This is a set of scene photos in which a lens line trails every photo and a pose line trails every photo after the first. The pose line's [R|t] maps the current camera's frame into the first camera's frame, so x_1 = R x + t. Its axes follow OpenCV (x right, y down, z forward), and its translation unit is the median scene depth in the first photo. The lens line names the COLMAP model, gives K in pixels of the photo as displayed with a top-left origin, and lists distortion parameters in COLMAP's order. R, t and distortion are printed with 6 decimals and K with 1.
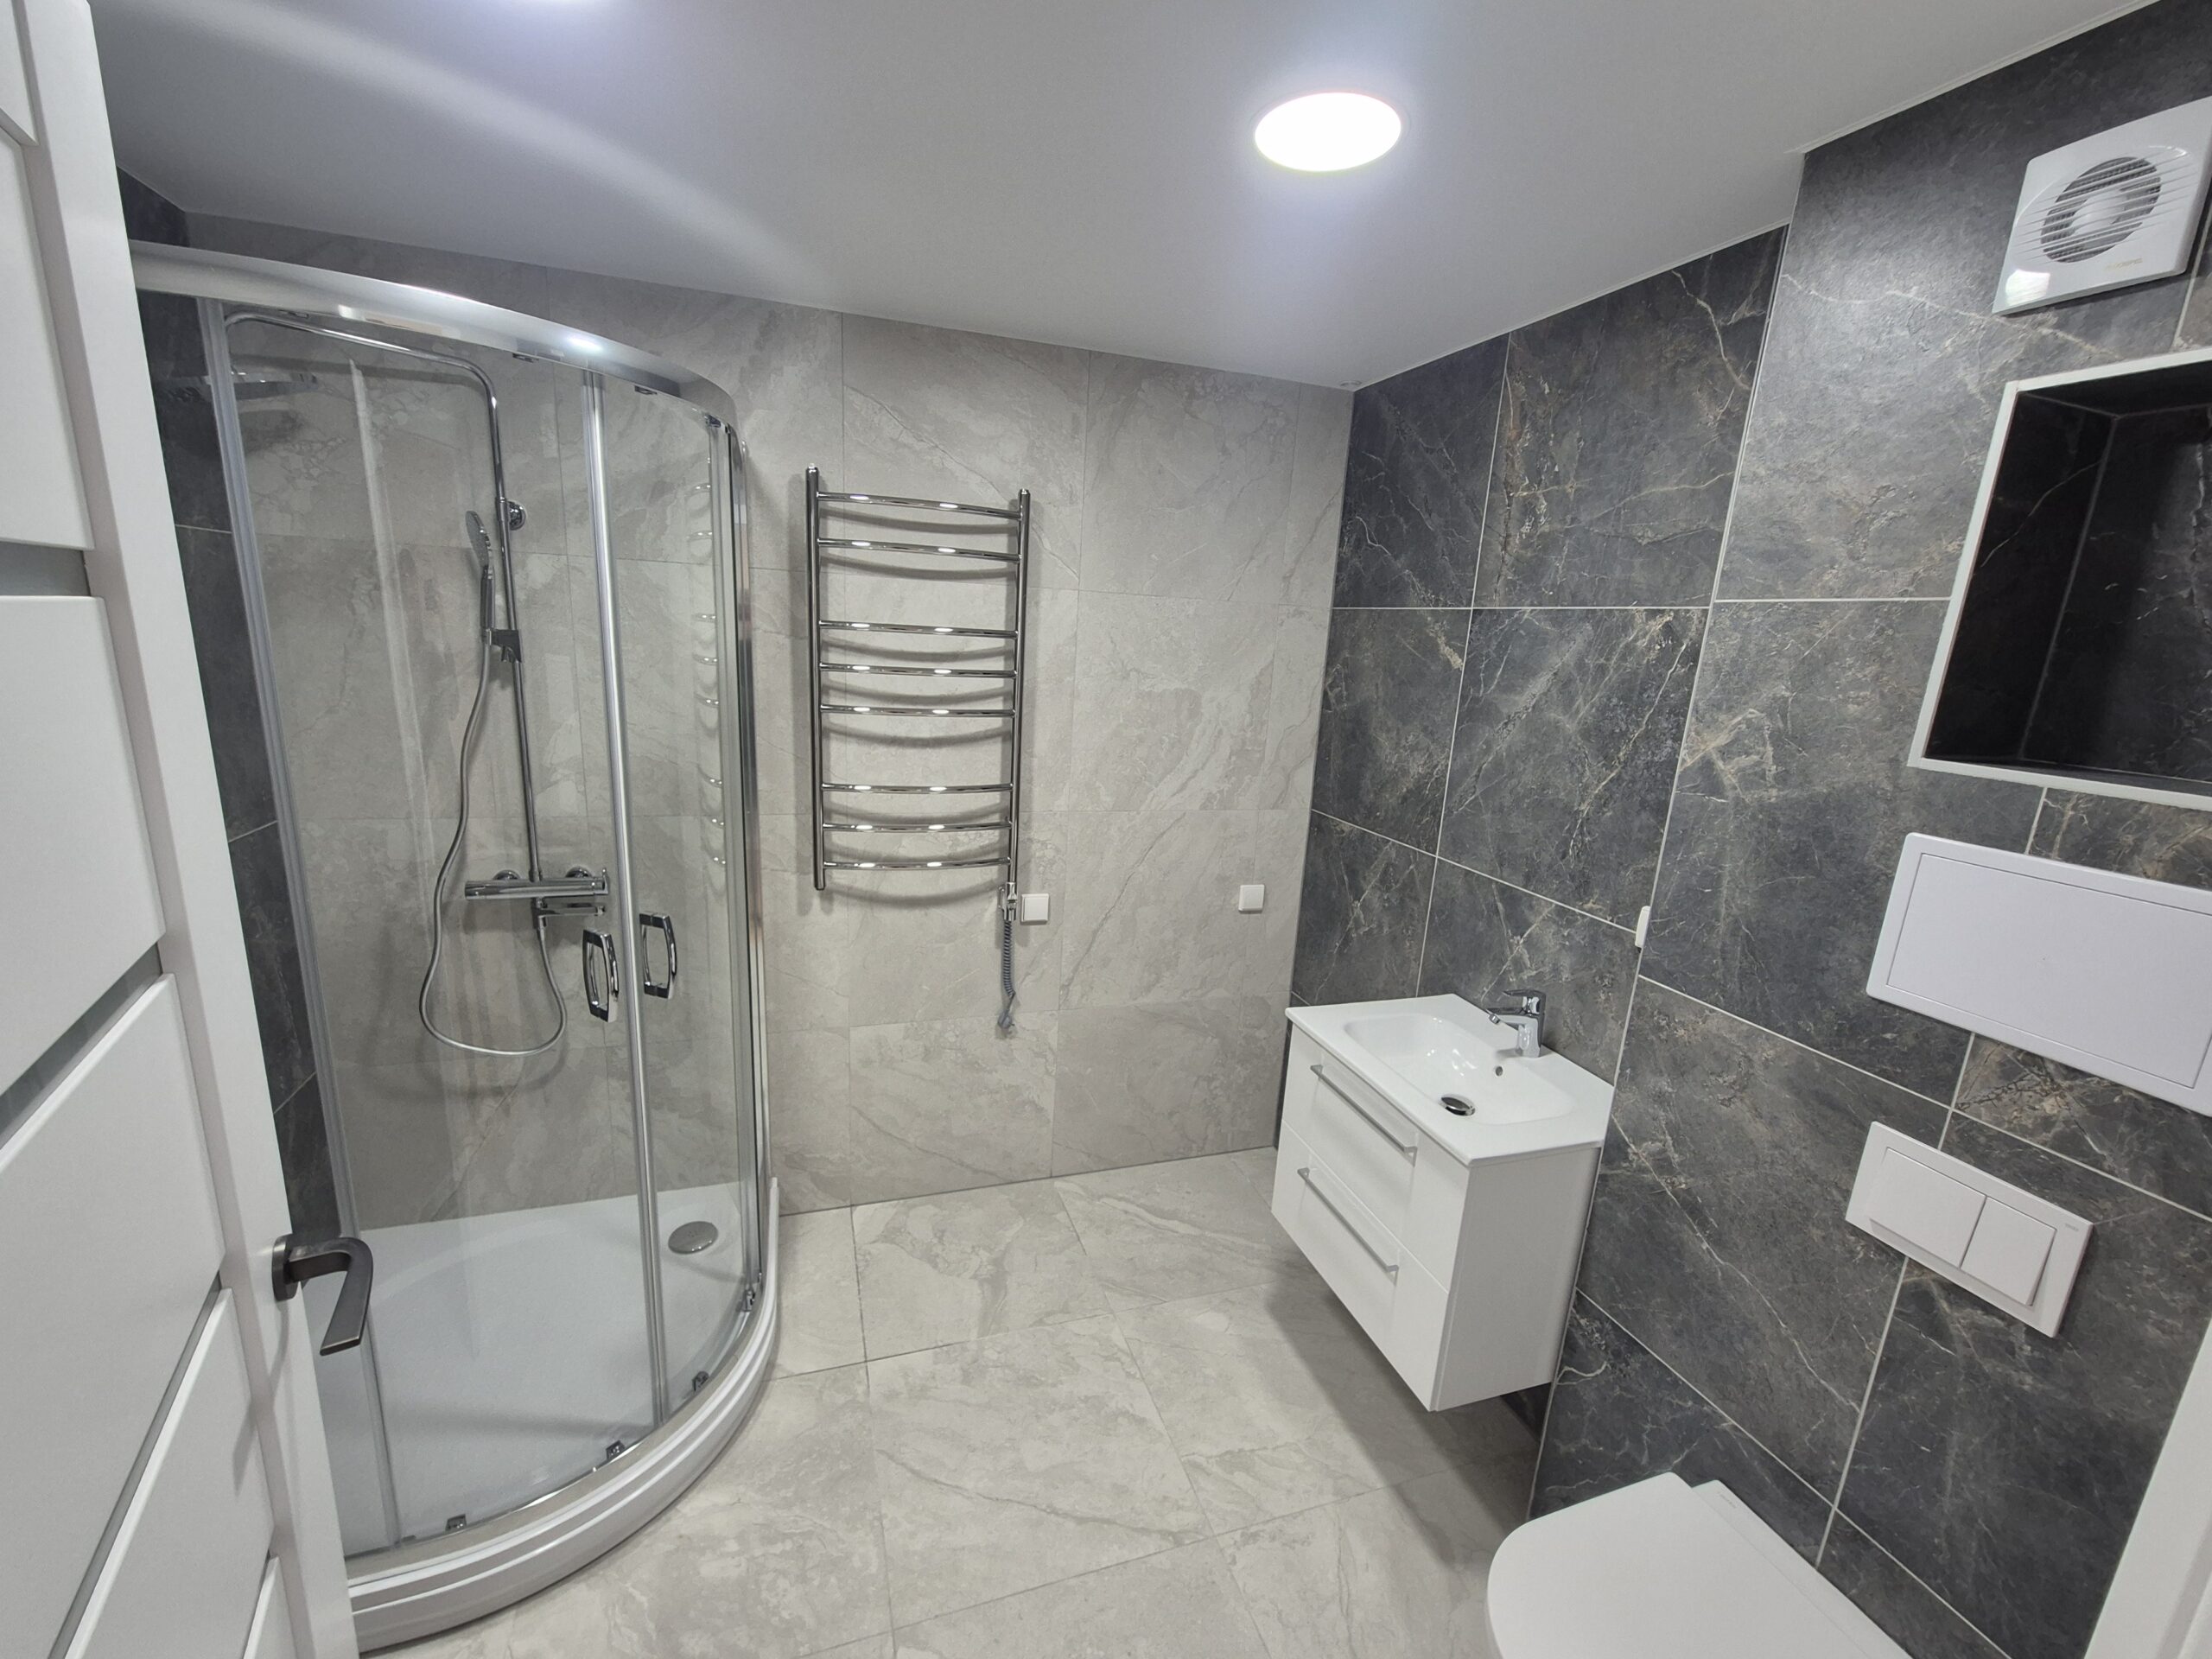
lens RADIAL K [[908.5, 0, 1104.6], [0, 908.5, 839.5], [0, 0, 1]] dist [-0.004291, 0.002942]
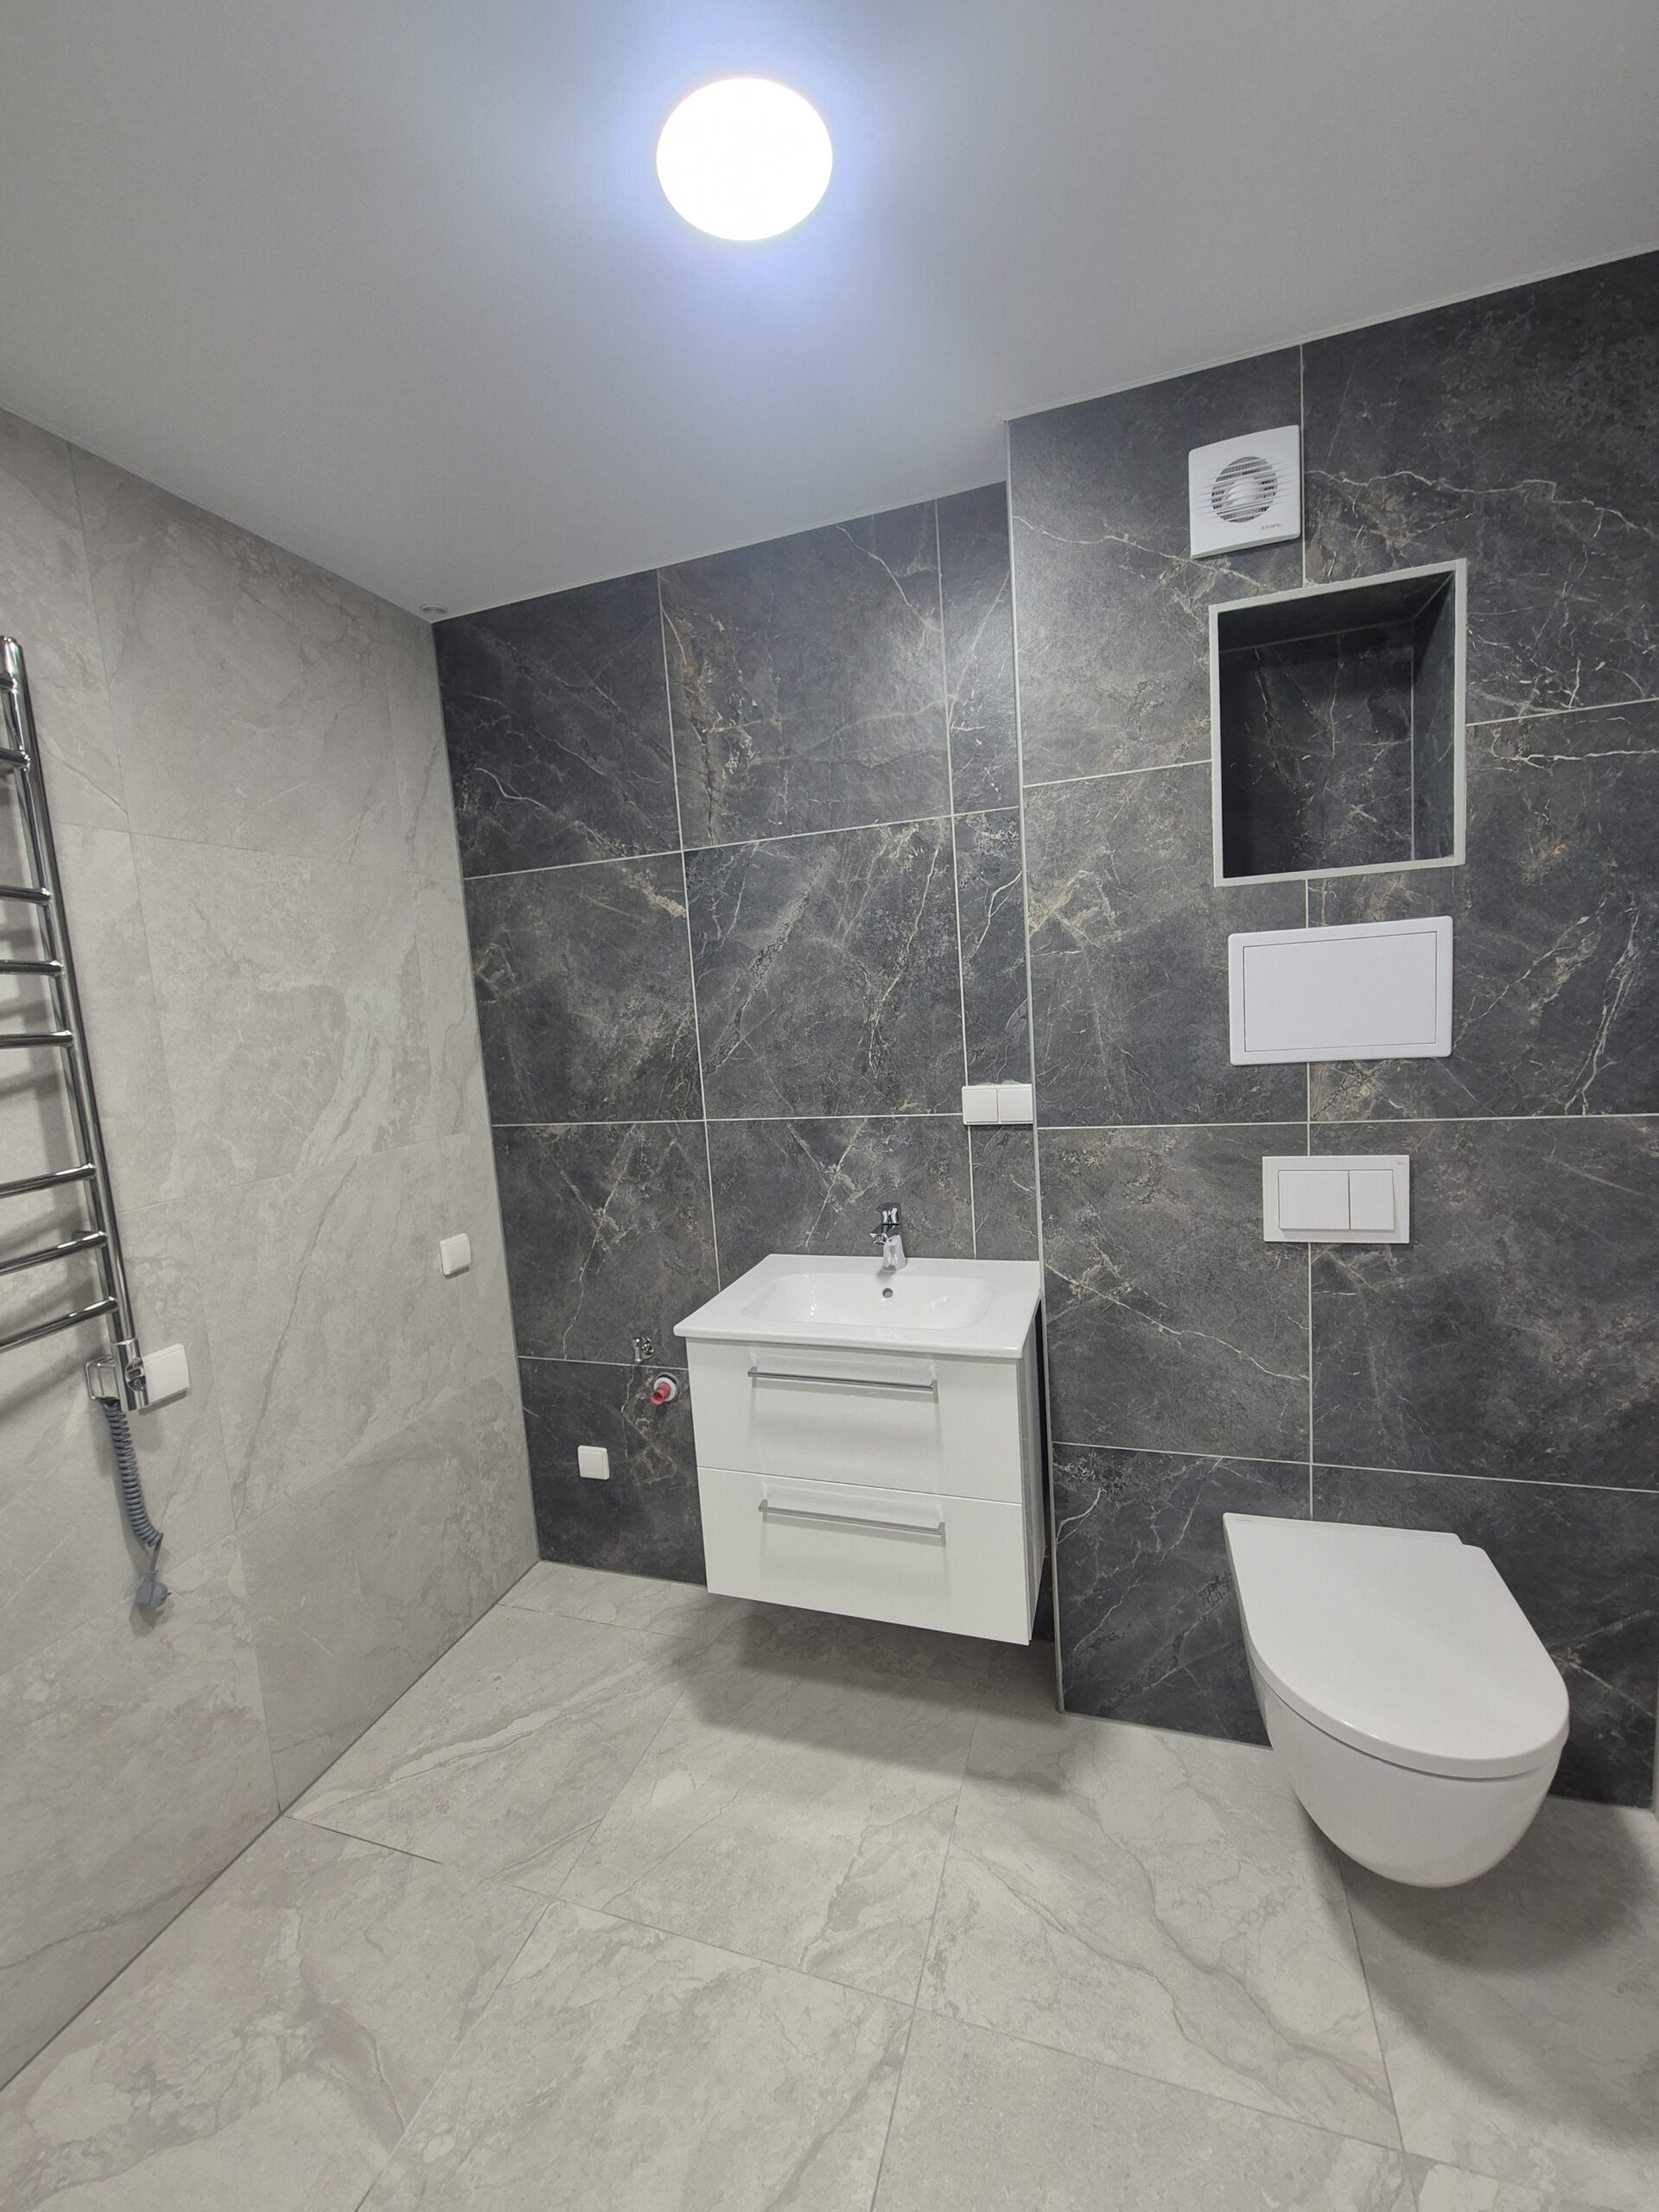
lens RADIAL K [[908.5, 0, 820.0], [0, 908.5, 1103.0], [0, 0, 1]] dist [-0.004291, 0.002942]
pose [[0.599536, -0.189129, 0.777681, -0.268646], [0.280225, 0.959777, 0.017381, 0.018303], [-0.749687, 0.207505, 0.628419, 0.326033]]
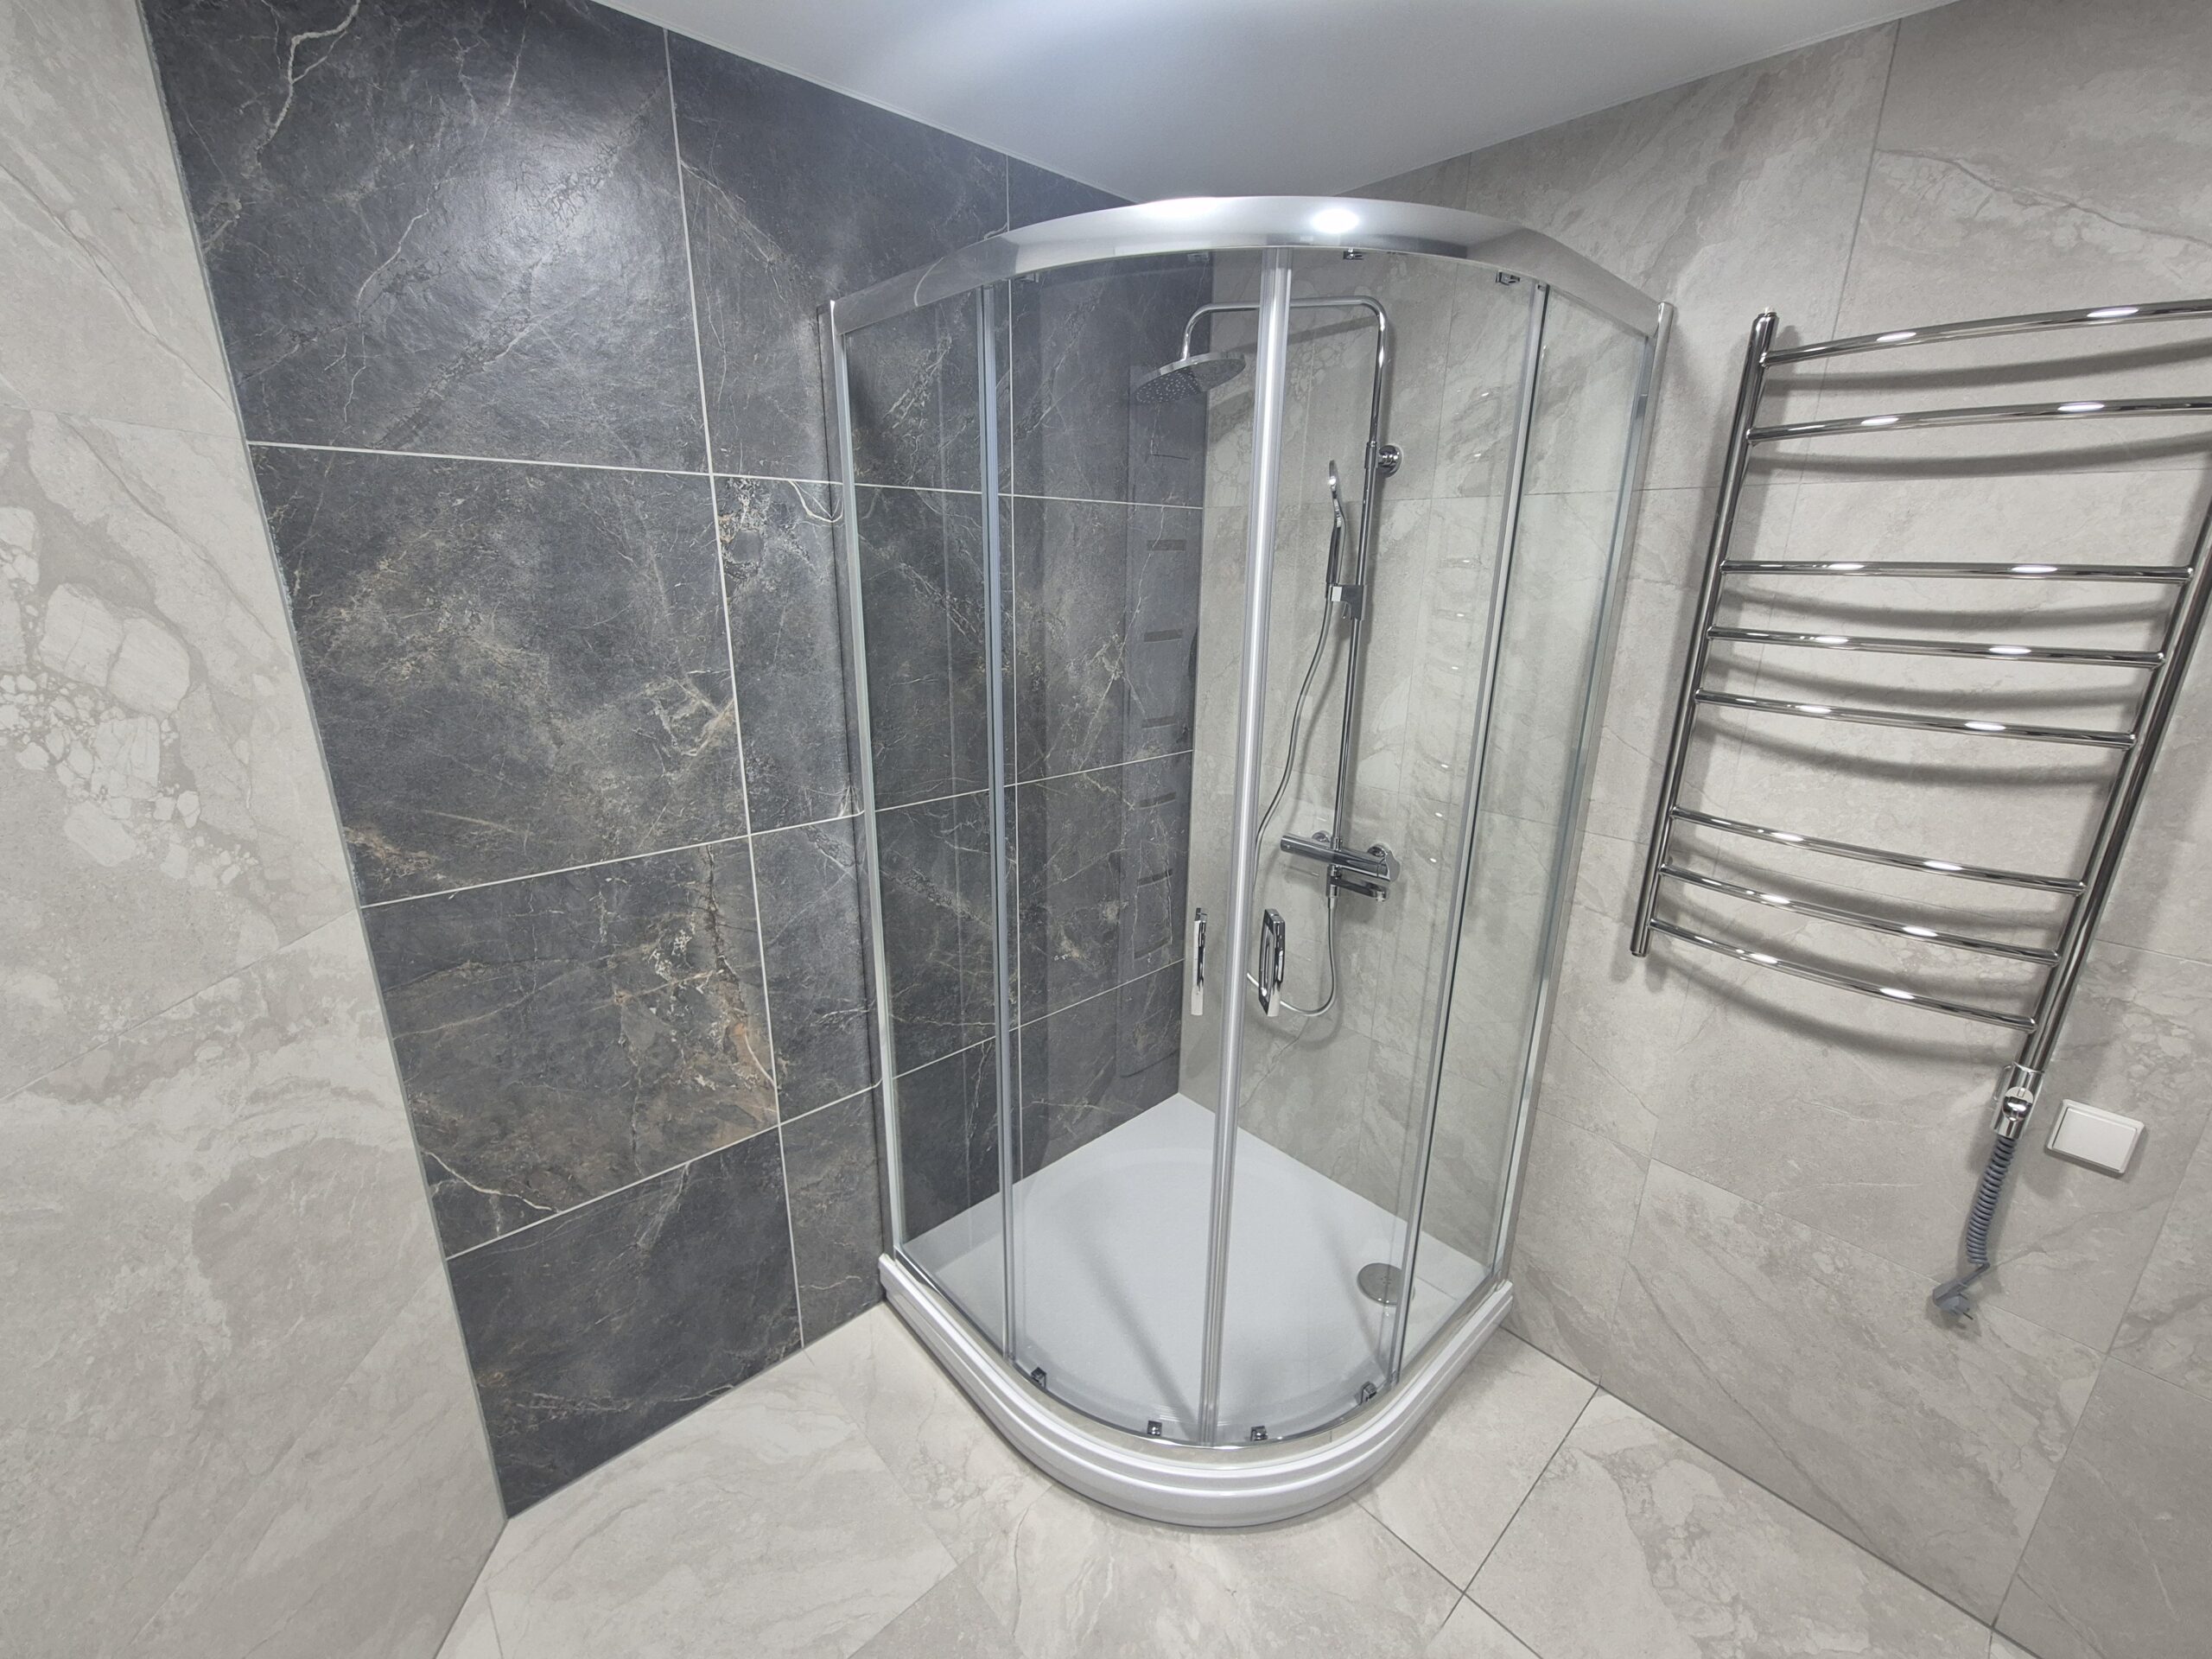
lens RADIAL K [[908.5, 0, 1104.7], [0, 908.5, 840.8], [0, 0, 1]] dist [-0.004291, 0.002942]
pose [[0.413035, 0.220981, -0.883499, 0.113065], [-0.202228, 0.968150, 0.147613, -0.049623], [0.887979, 0.117699, 0.444568, 0.317139]]
